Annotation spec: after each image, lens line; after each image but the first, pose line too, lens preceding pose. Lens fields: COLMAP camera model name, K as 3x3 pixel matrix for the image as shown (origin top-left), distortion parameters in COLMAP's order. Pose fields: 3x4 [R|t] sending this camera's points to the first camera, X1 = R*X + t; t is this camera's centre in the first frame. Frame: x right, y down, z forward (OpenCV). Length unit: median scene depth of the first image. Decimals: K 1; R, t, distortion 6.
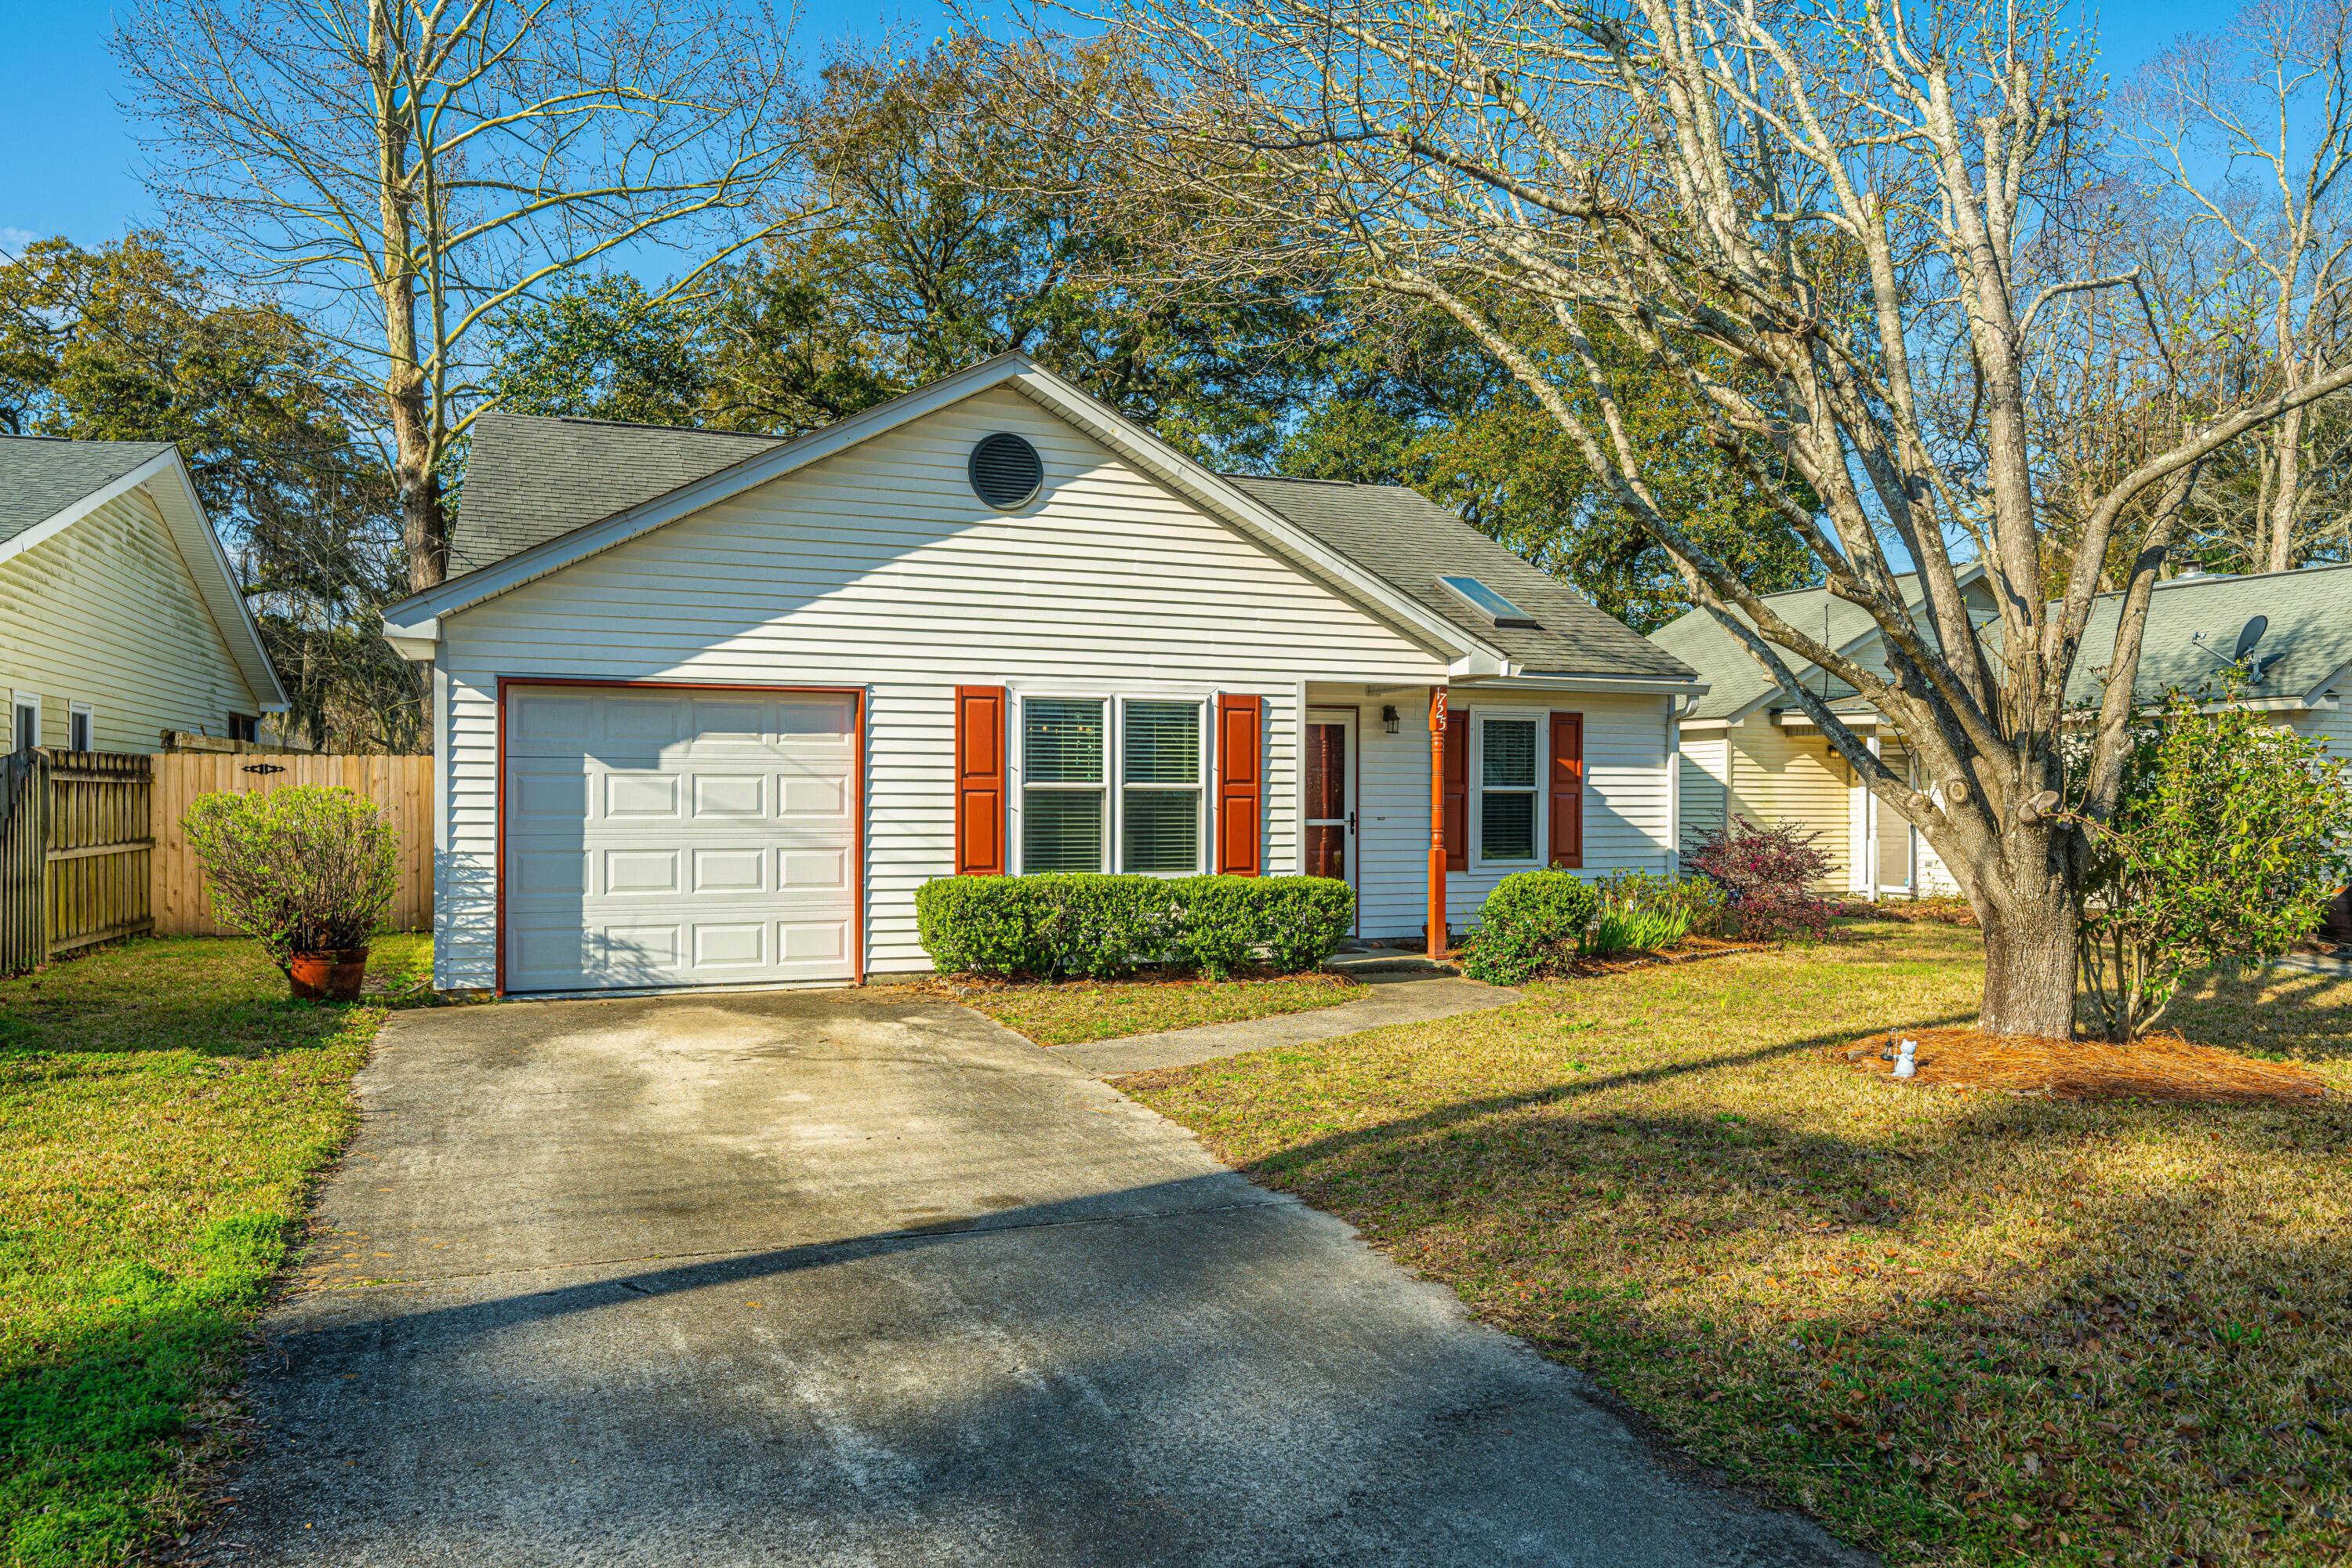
lens RADIAL K [[1589.9, 0, 1189.3], [0, 1589.9, 787.0], [0, 0, 1]] dist [-0.011520, 0.001235]
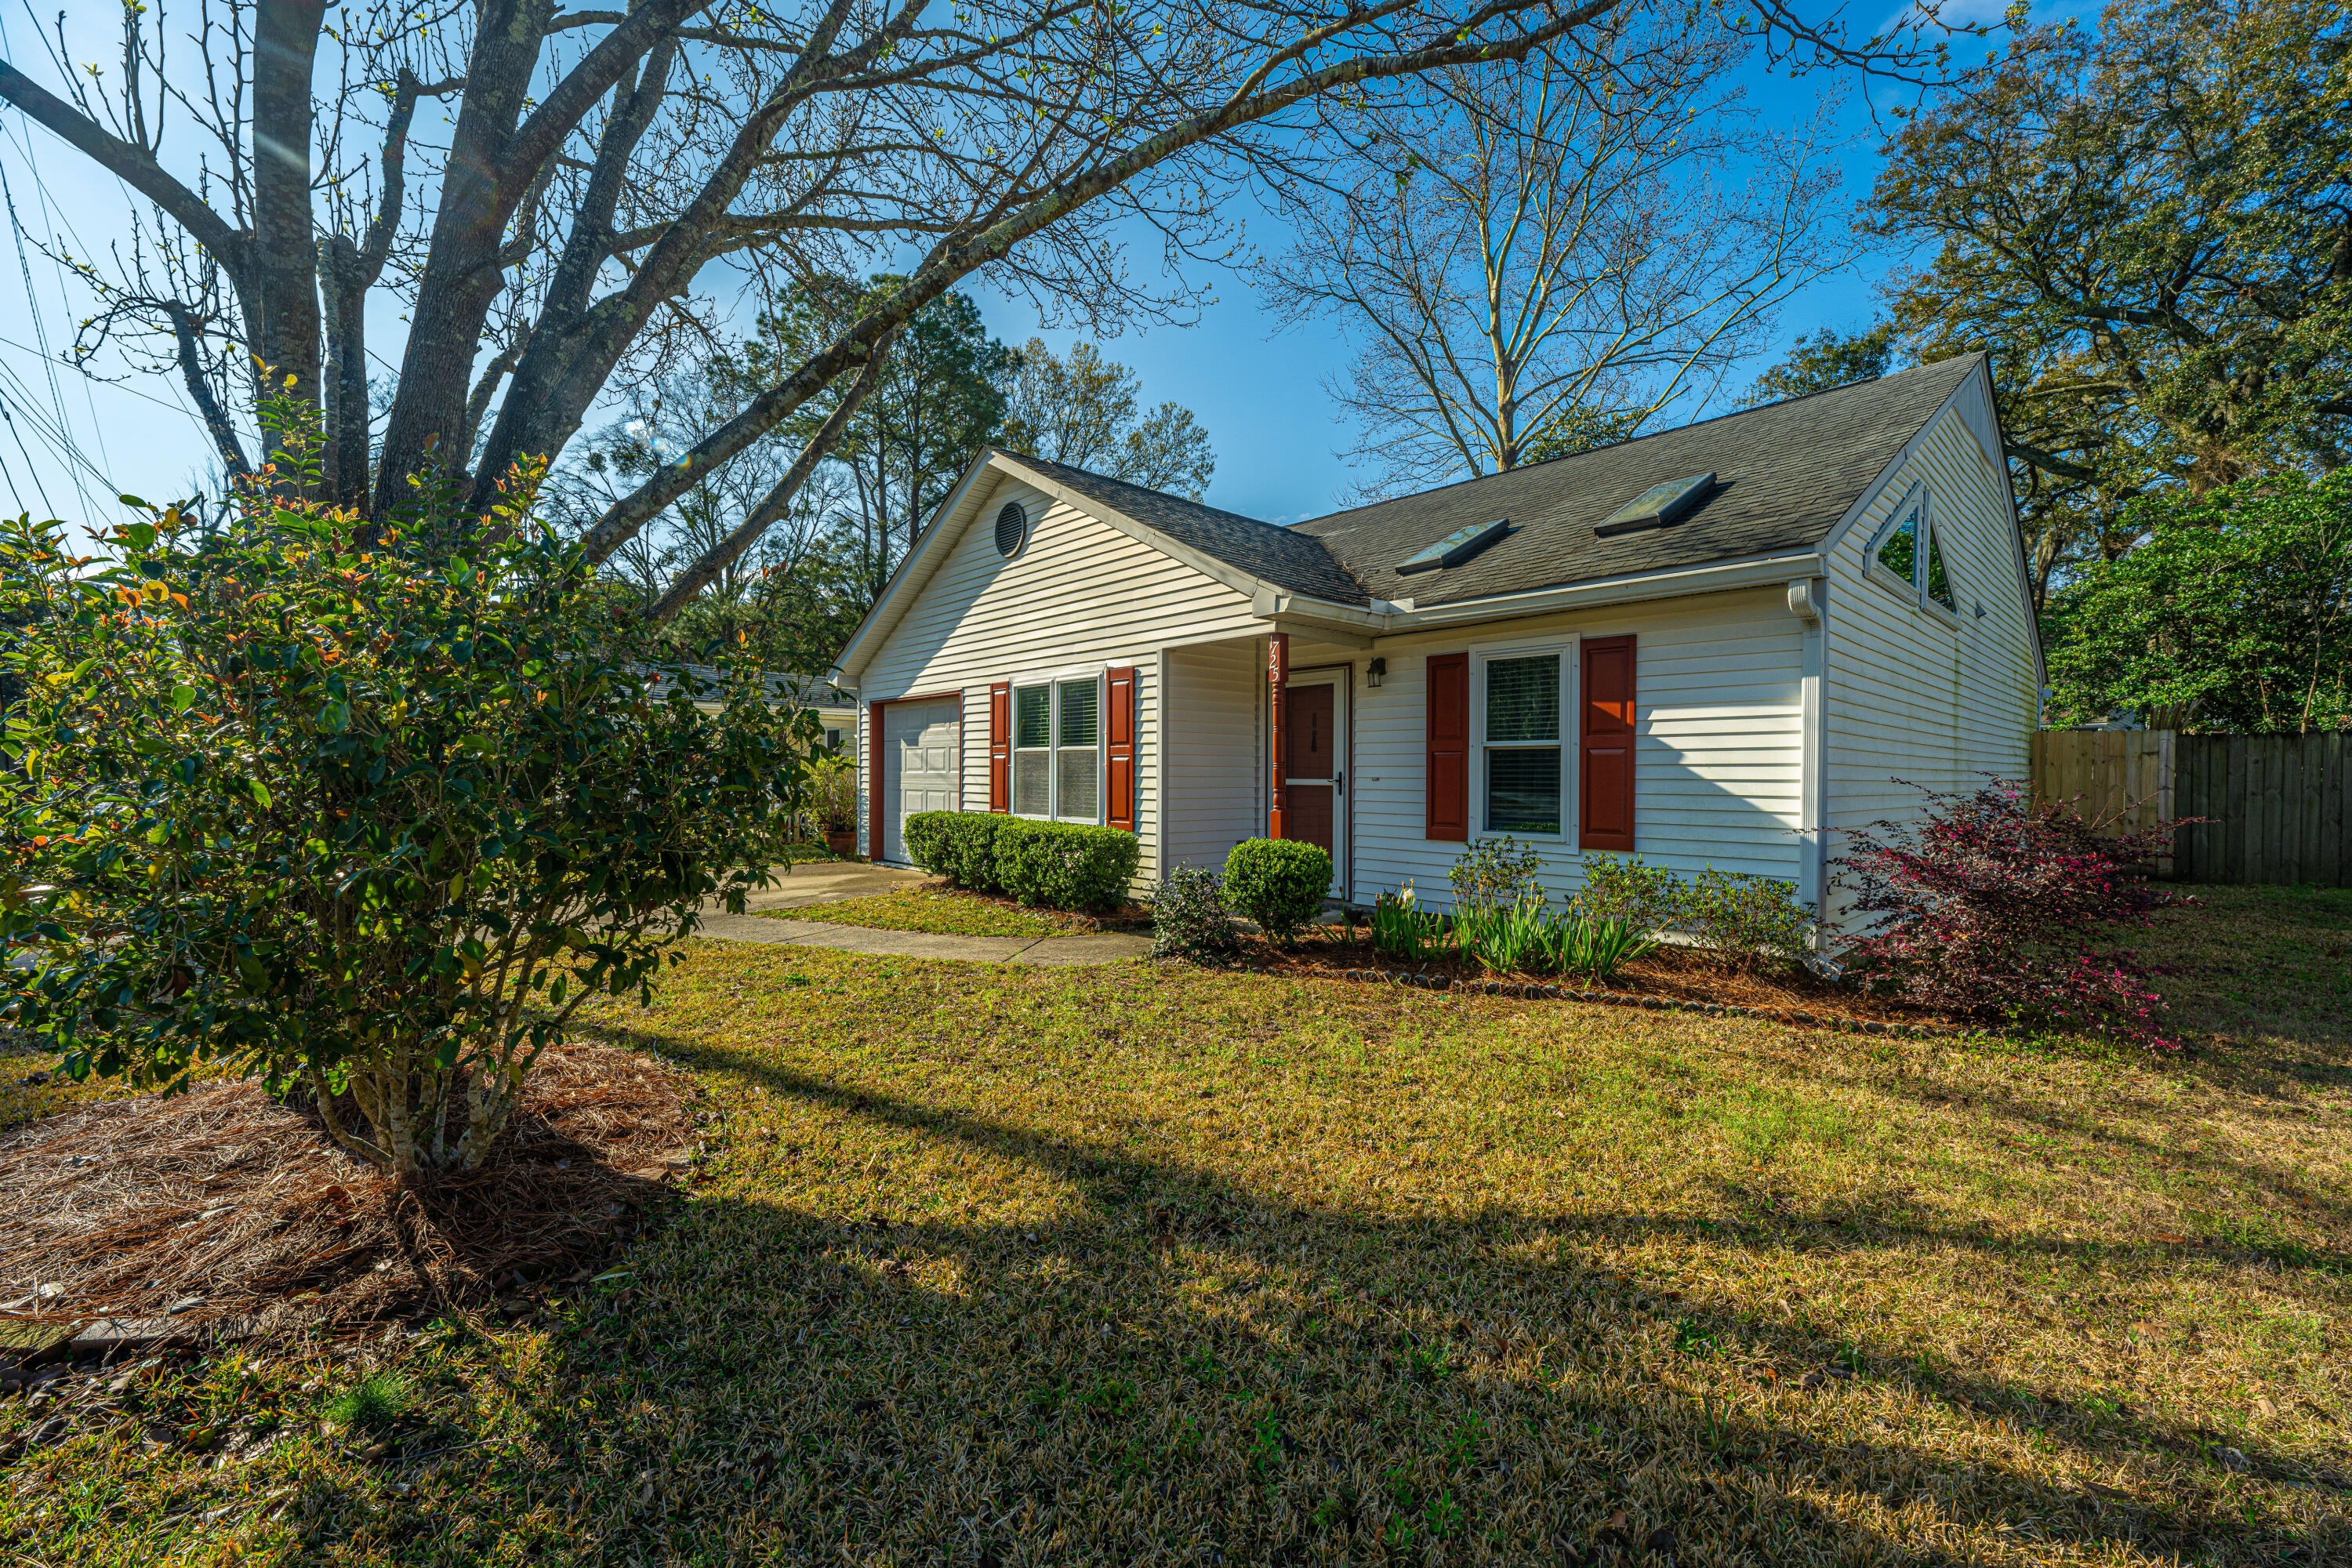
lens RADIAL K [[926.3, 0, 1185.9], [0, 926.3, 775.9], [0, 0, 1]] dist [-0.001914, 0.000607]
pose [[0.368905, 0.001876, -0.929465, 0.708016], [0.001092, 0.999996, 0.002452, 0.019797], [0.929466, -0.001920, 0.368902, 0.829803]]
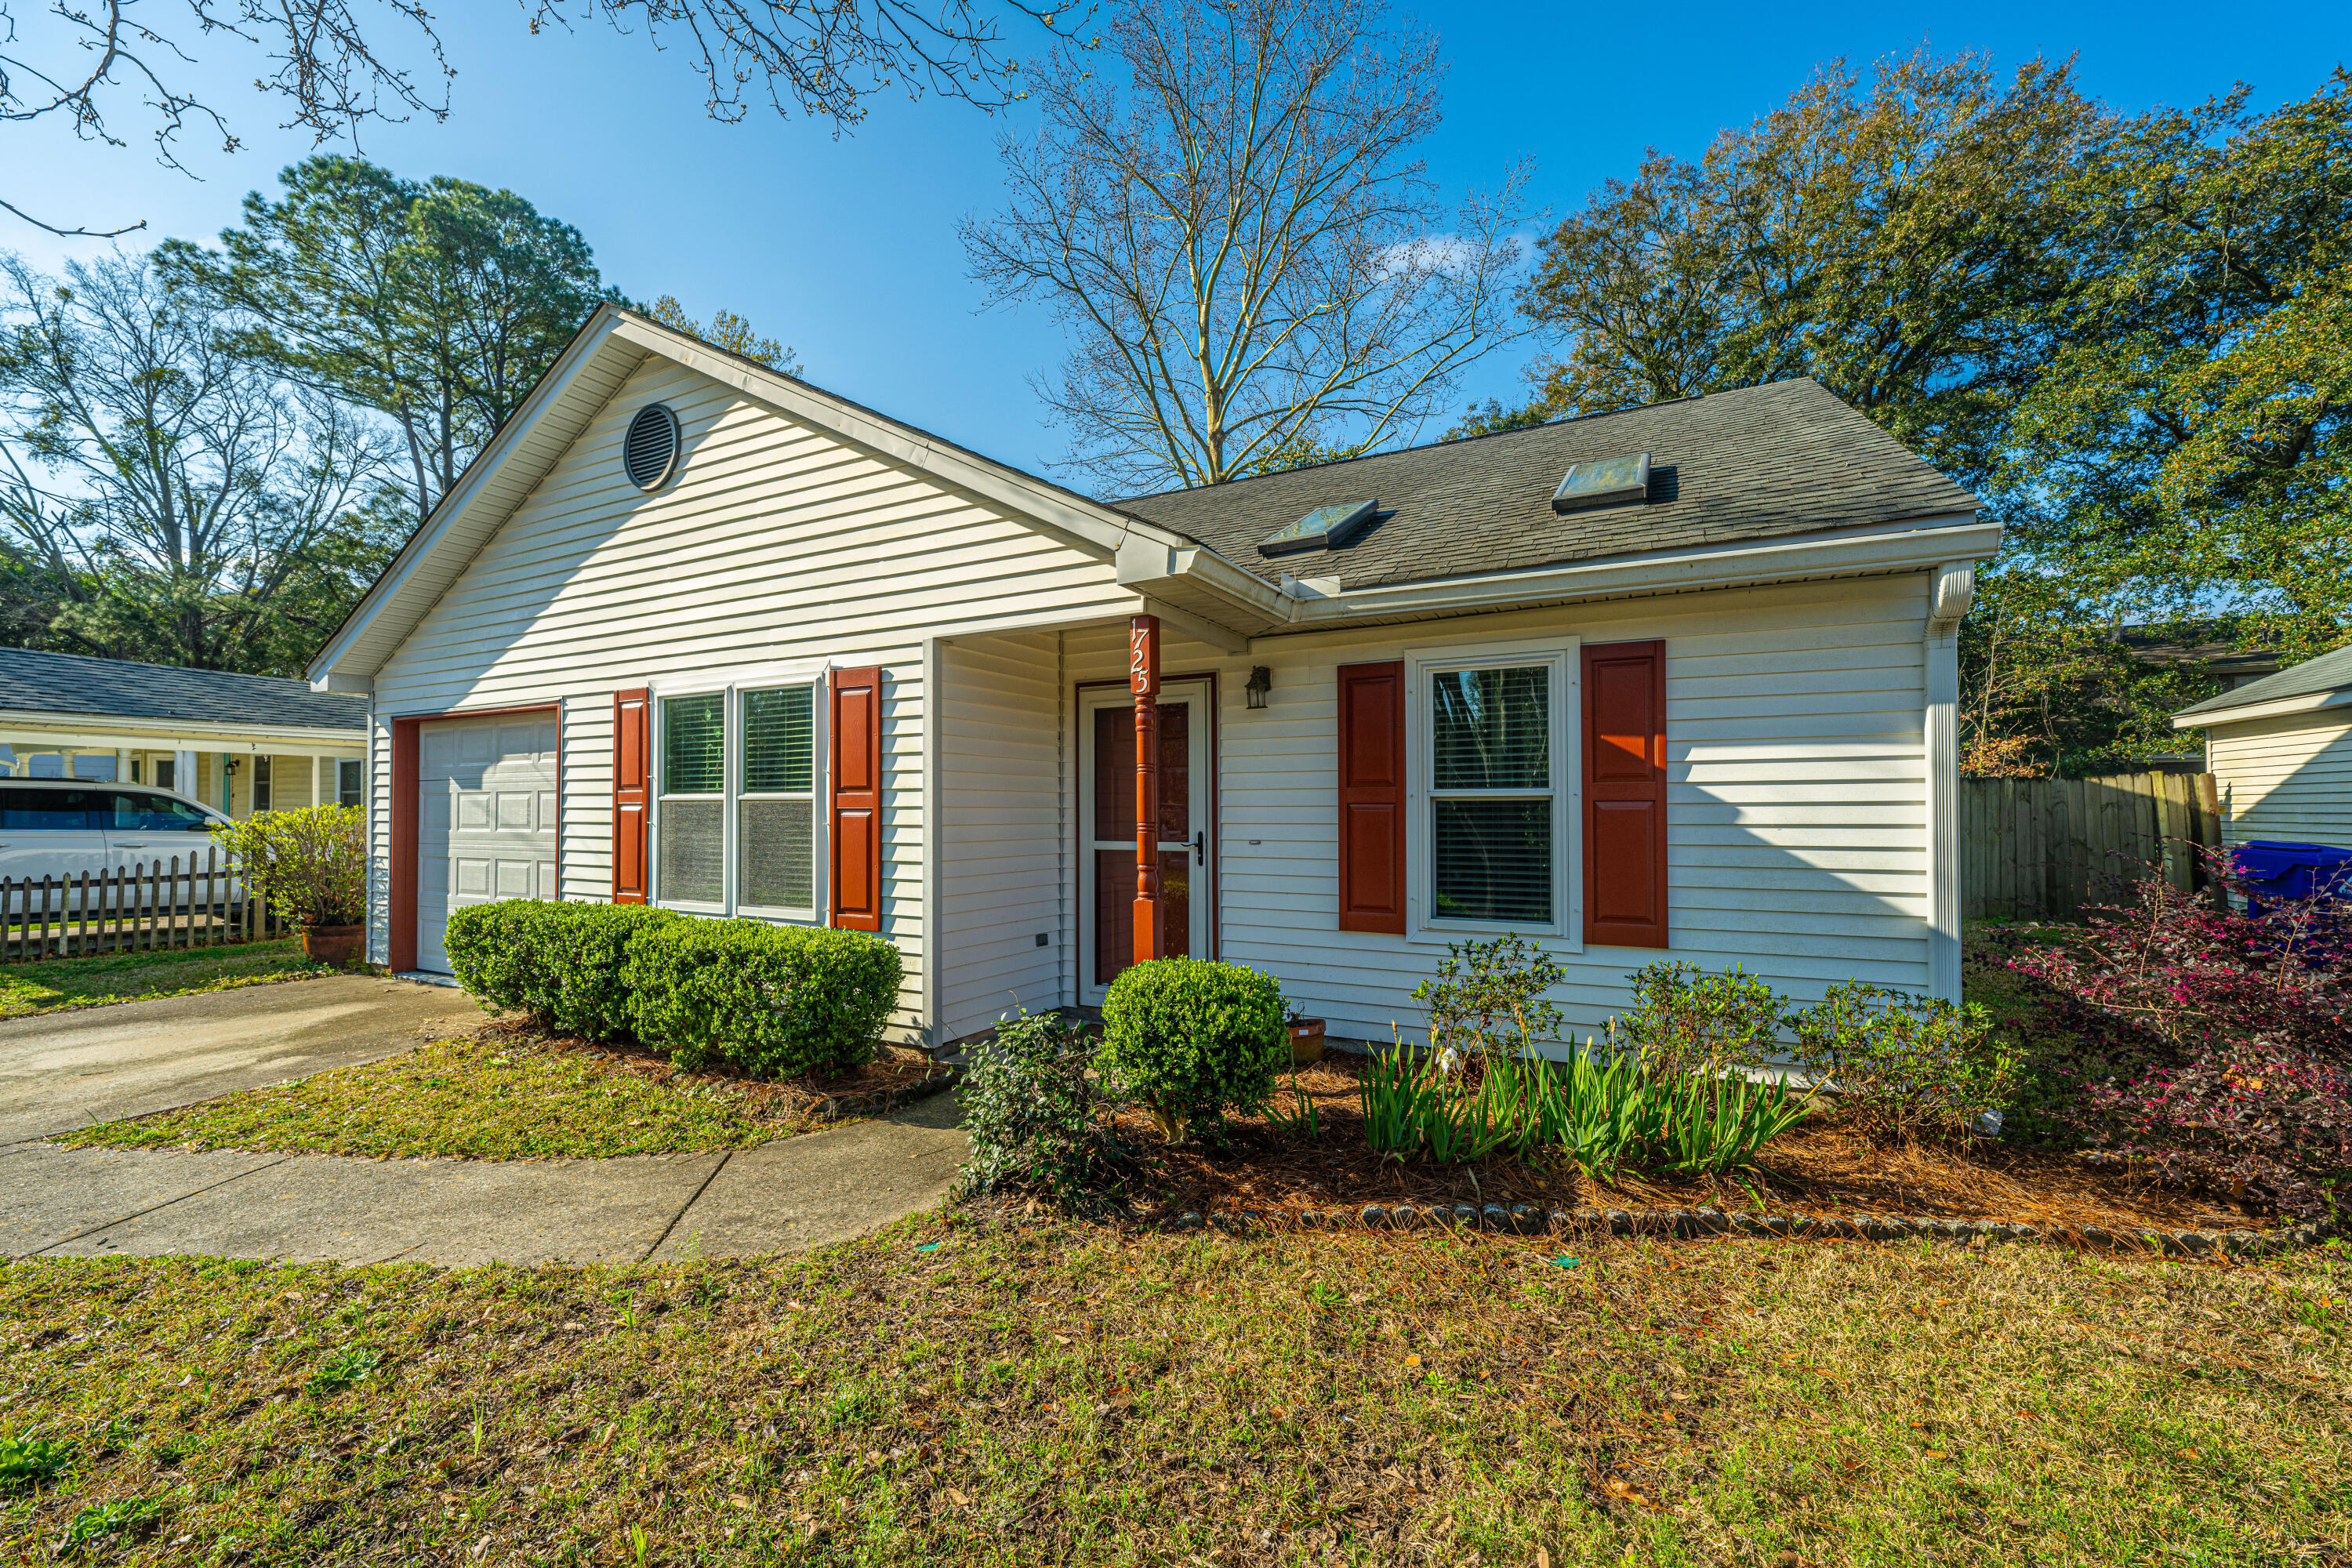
lens RADIAL K [[926.3, 0, 1166.6], [0, 926.3, 792.8], [0, 0, 1]] dist [-0.001914, 0.000607]
pose [[0.657170, -0.017654, -0.753535, 0.460216], [0.007984, 0.999833, -0.016461, 0.006682], [0.753700, 0.004801, 0.657201, 0.866685]]
